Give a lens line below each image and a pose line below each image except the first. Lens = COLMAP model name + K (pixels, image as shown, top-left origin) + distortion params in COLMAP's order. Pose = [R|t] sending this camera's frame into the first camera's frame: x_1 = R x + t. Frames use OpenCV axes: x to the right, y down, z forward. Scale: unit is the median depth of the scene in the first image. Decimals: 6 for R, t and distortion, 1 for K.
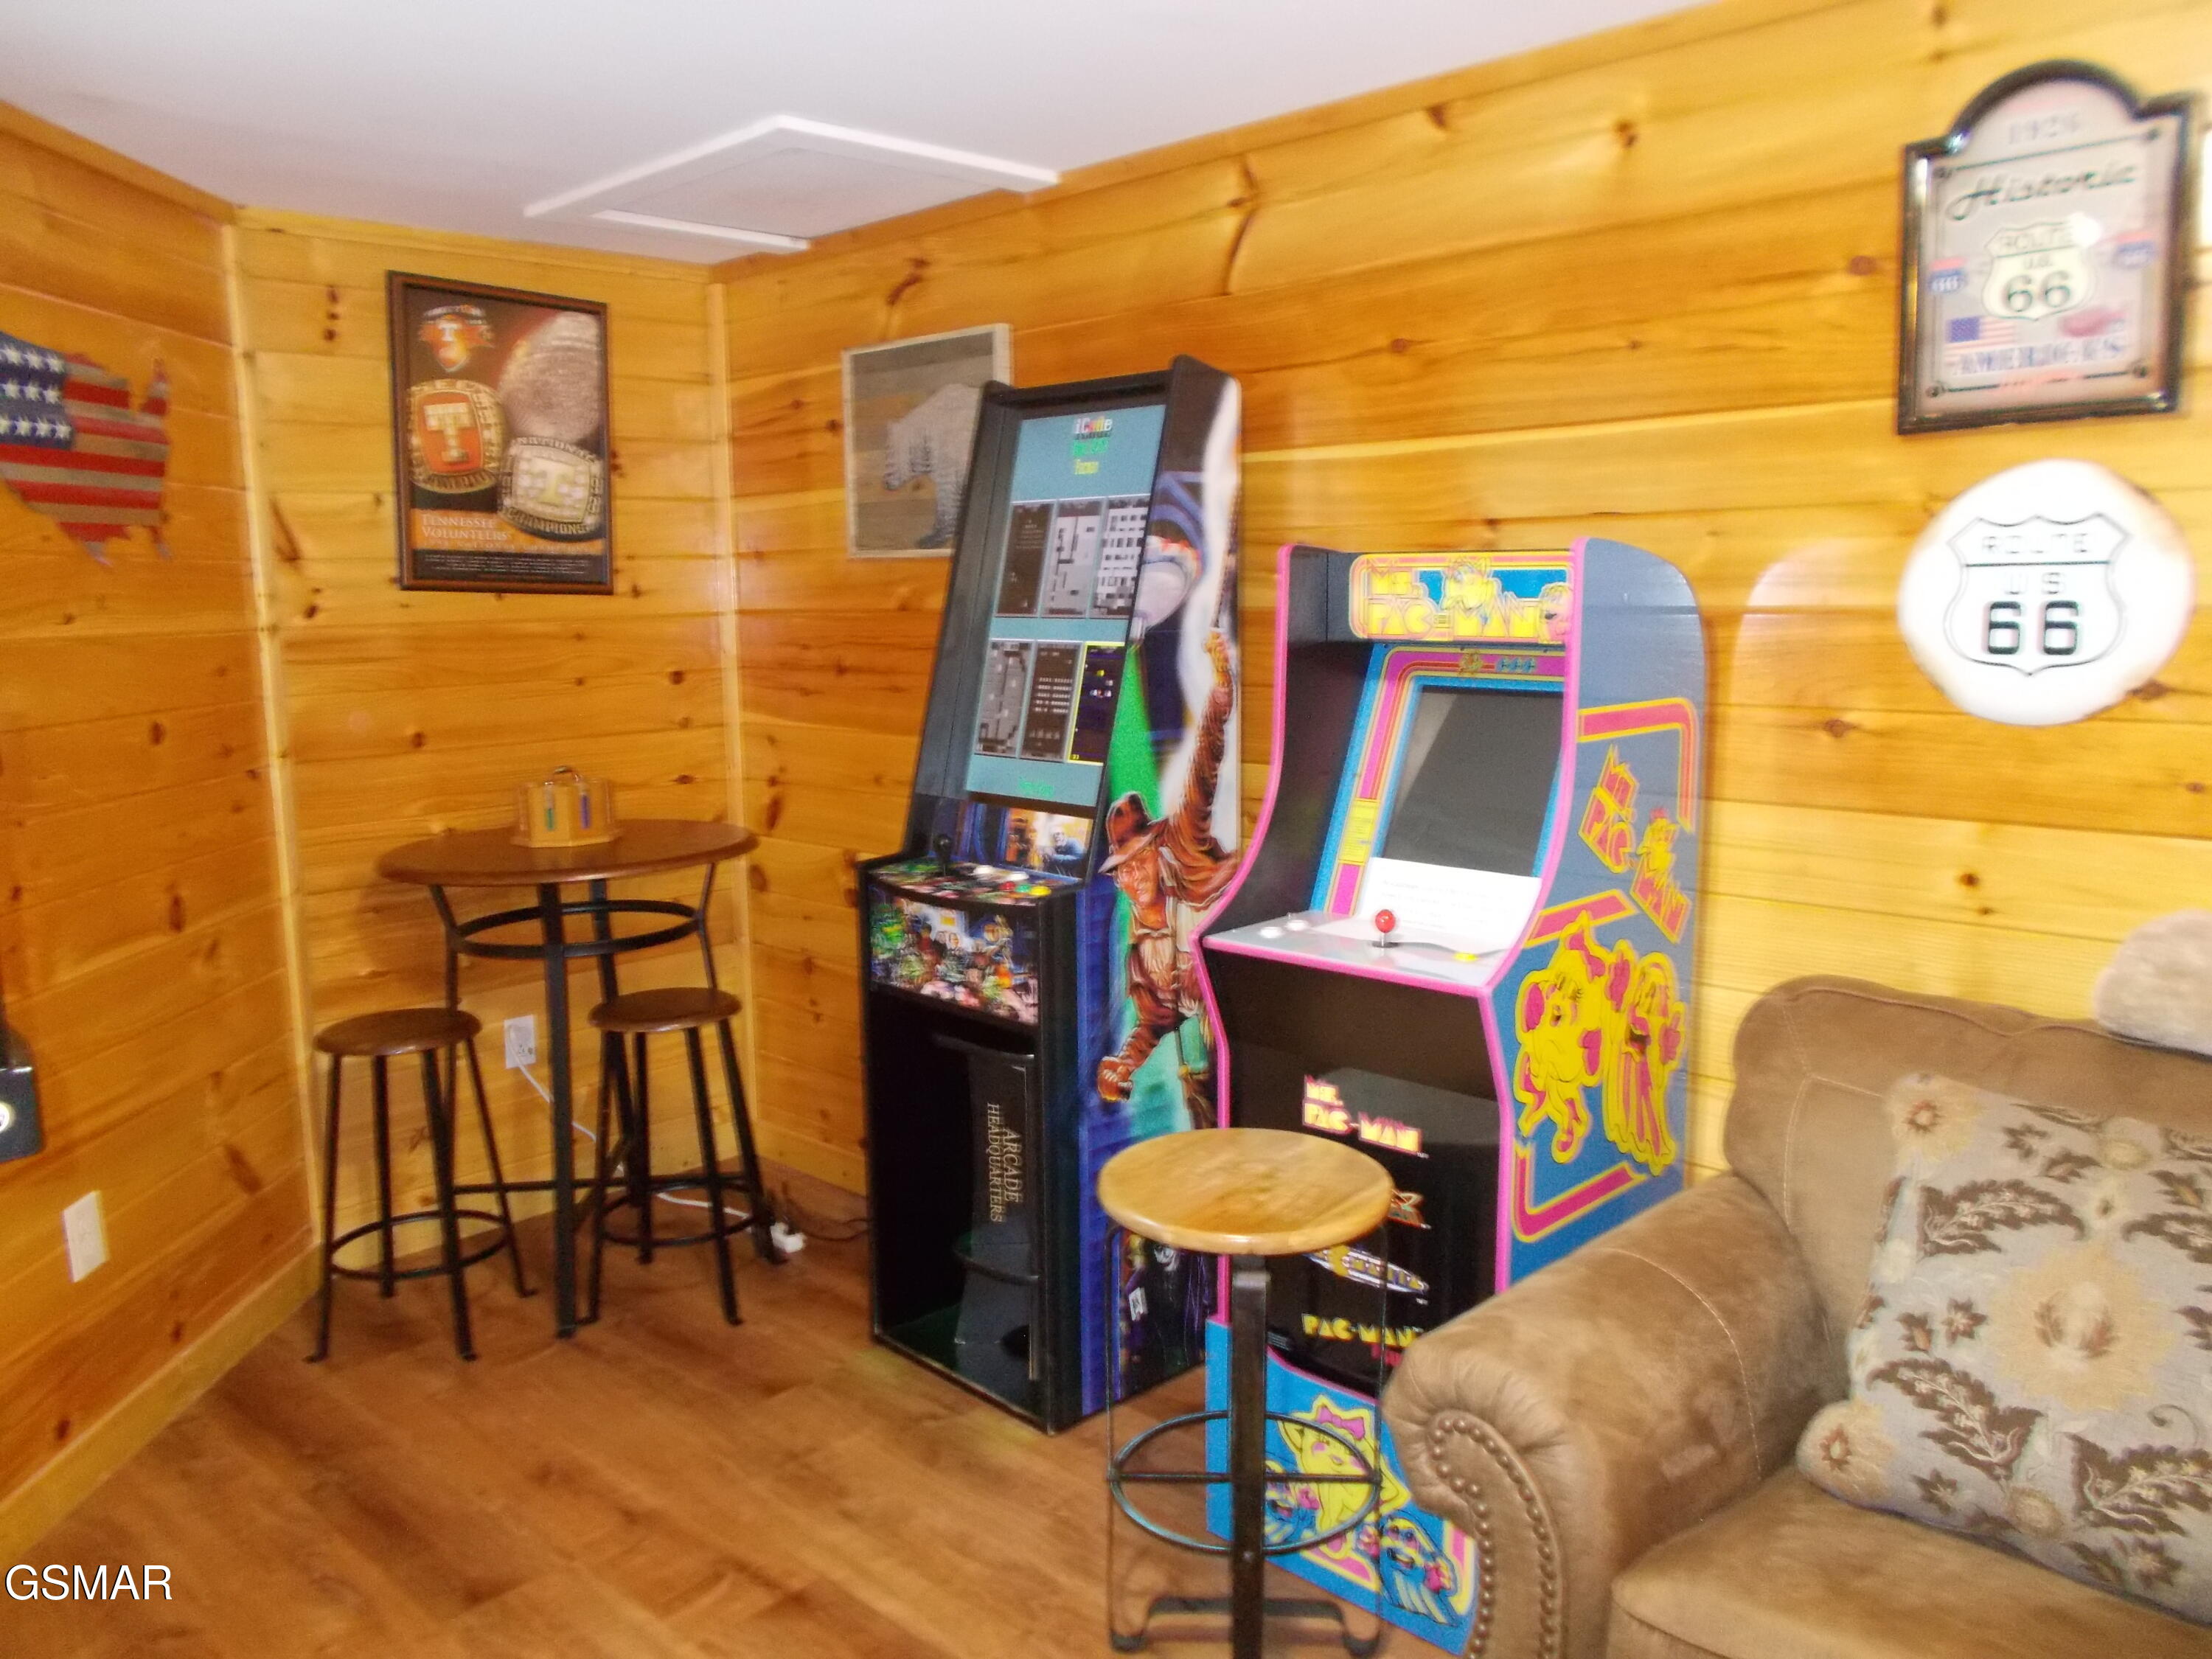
lens RADIAL K [[1684.2, 0, 1100.8], [0, 1684.2, 832.0], [0, 0, 1]] dist [0.003475, -0.007390]
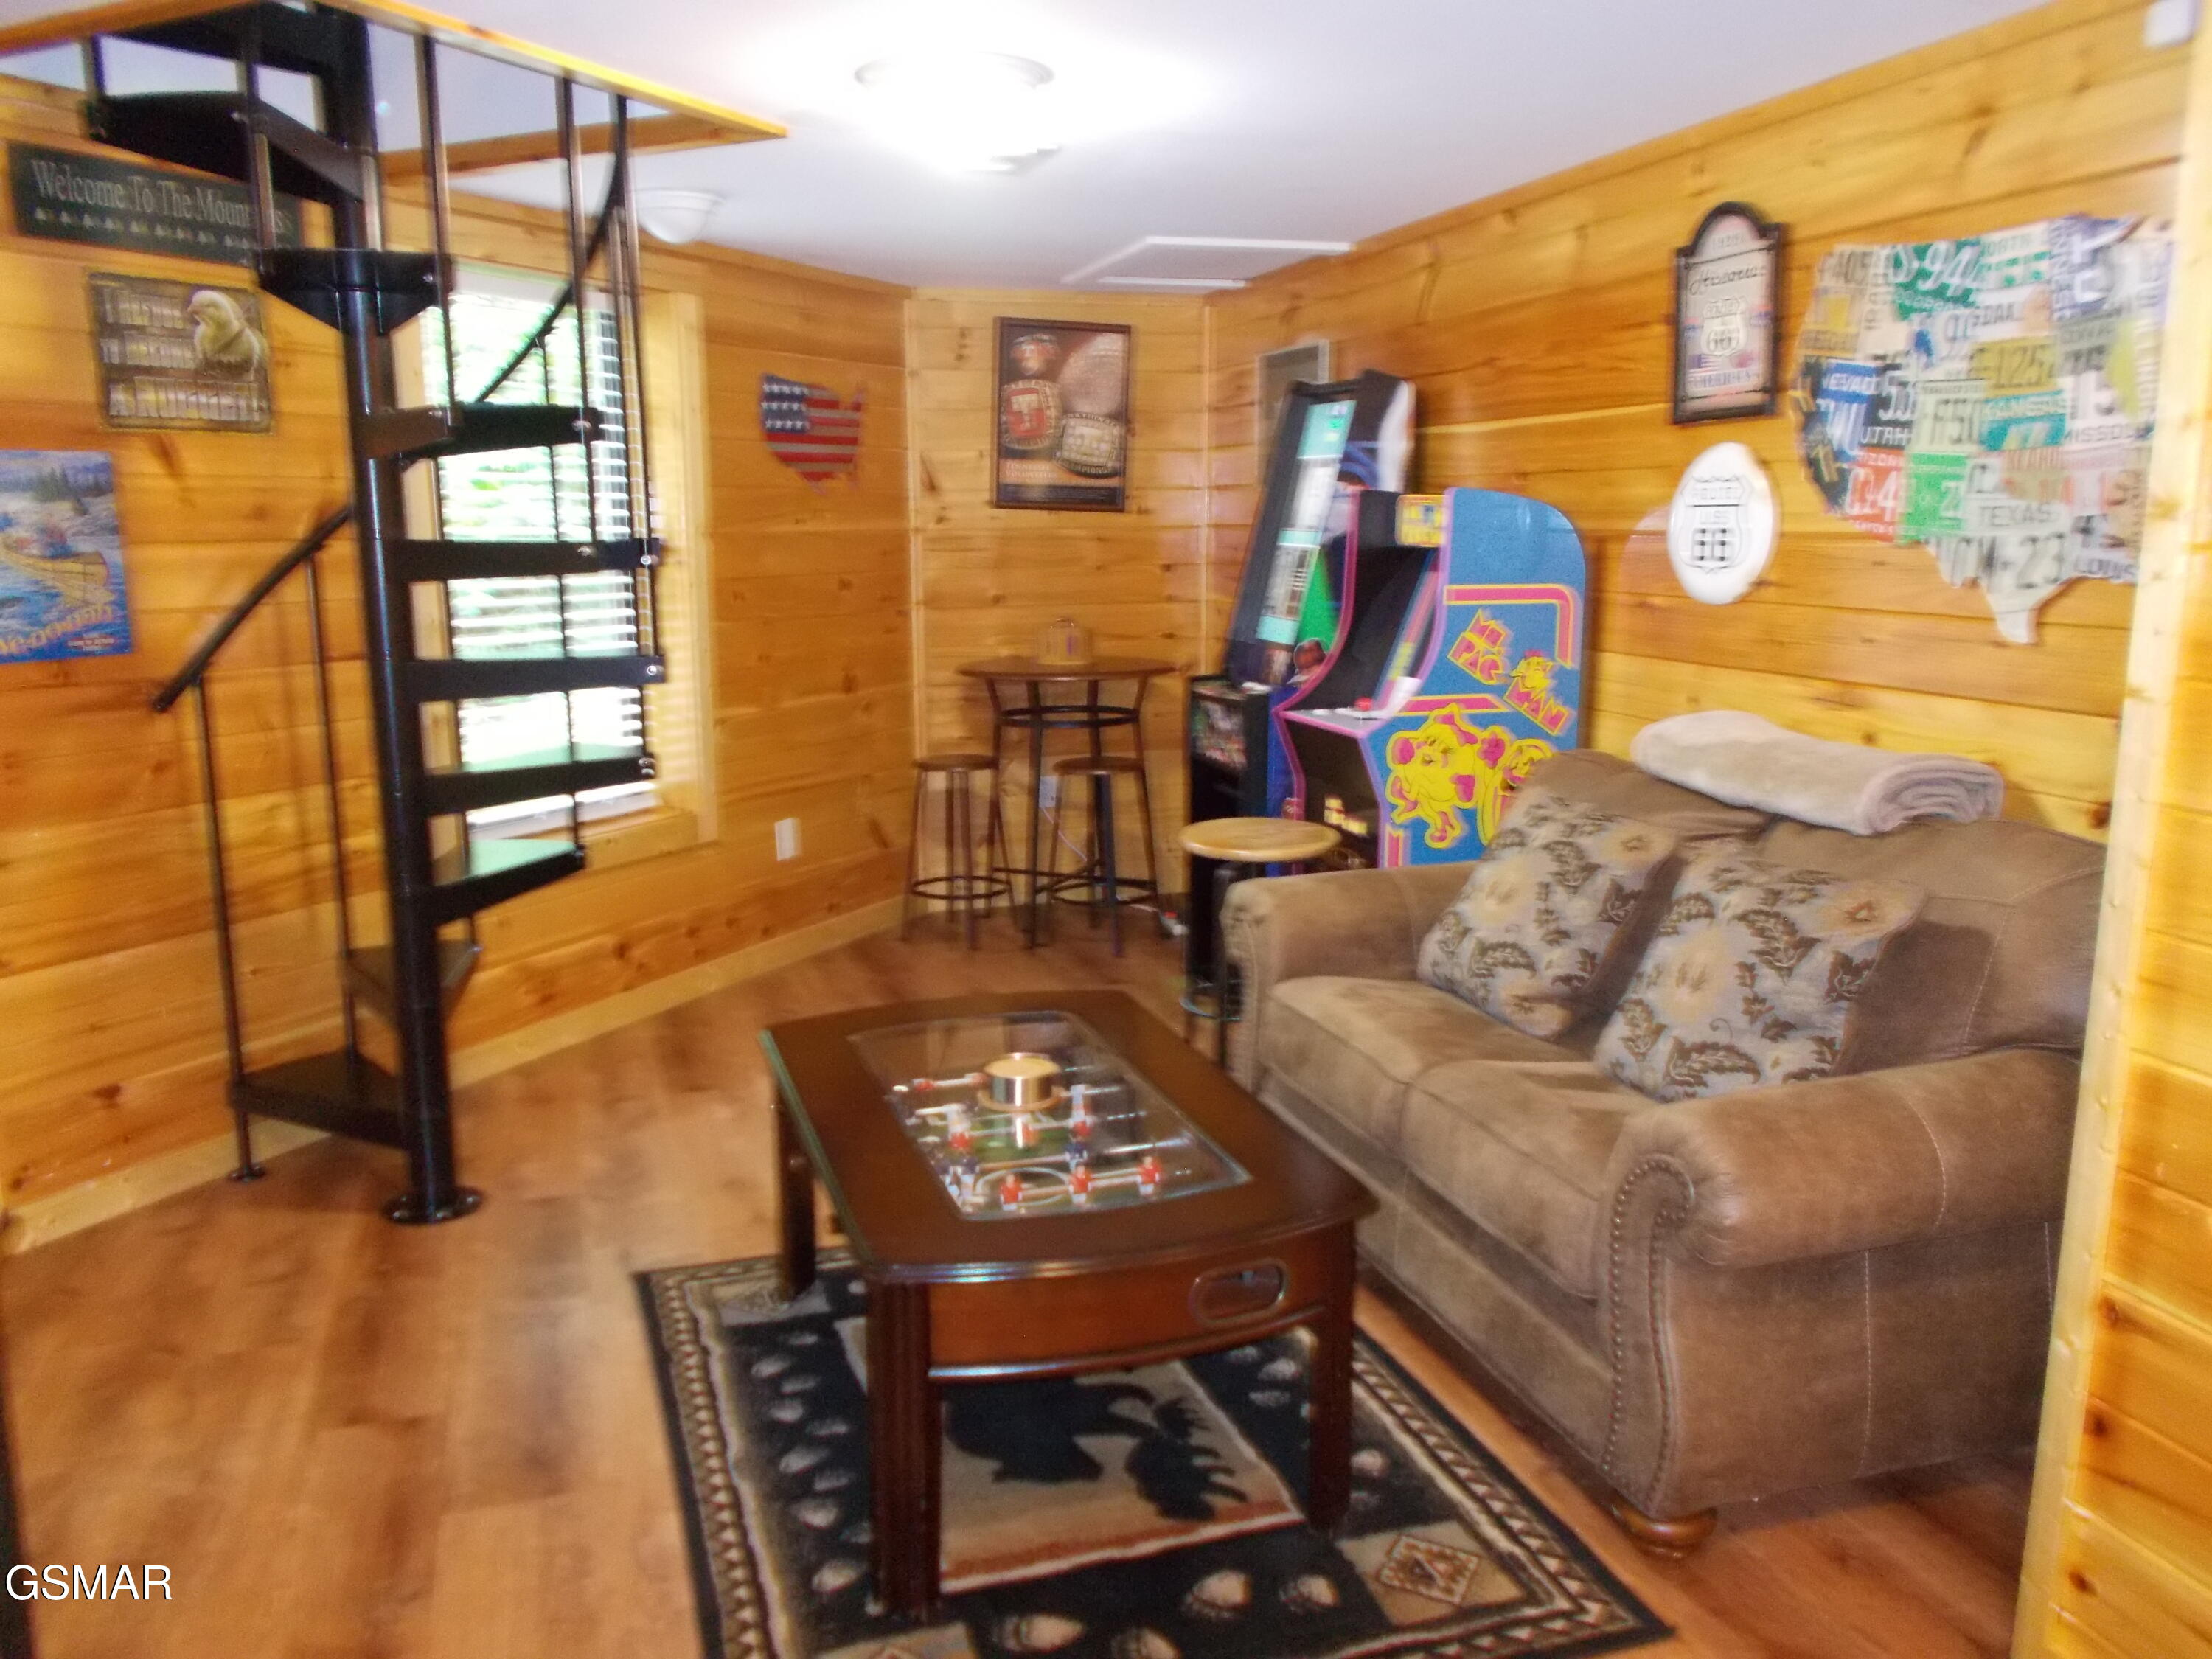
lens RADIAL K [[1684.2, 0, 1100.8], [0, 1684.2, 832.0], [0, 0, 1]] dist [0.003475, -0.007390]
pose [[0.884642, 0.099951, -0.455432, 0.546564], [-0.078534, 0.994740, 0.065764, 0.066542], [0.459610, -0.022411, 0.887838, -0.510750]]
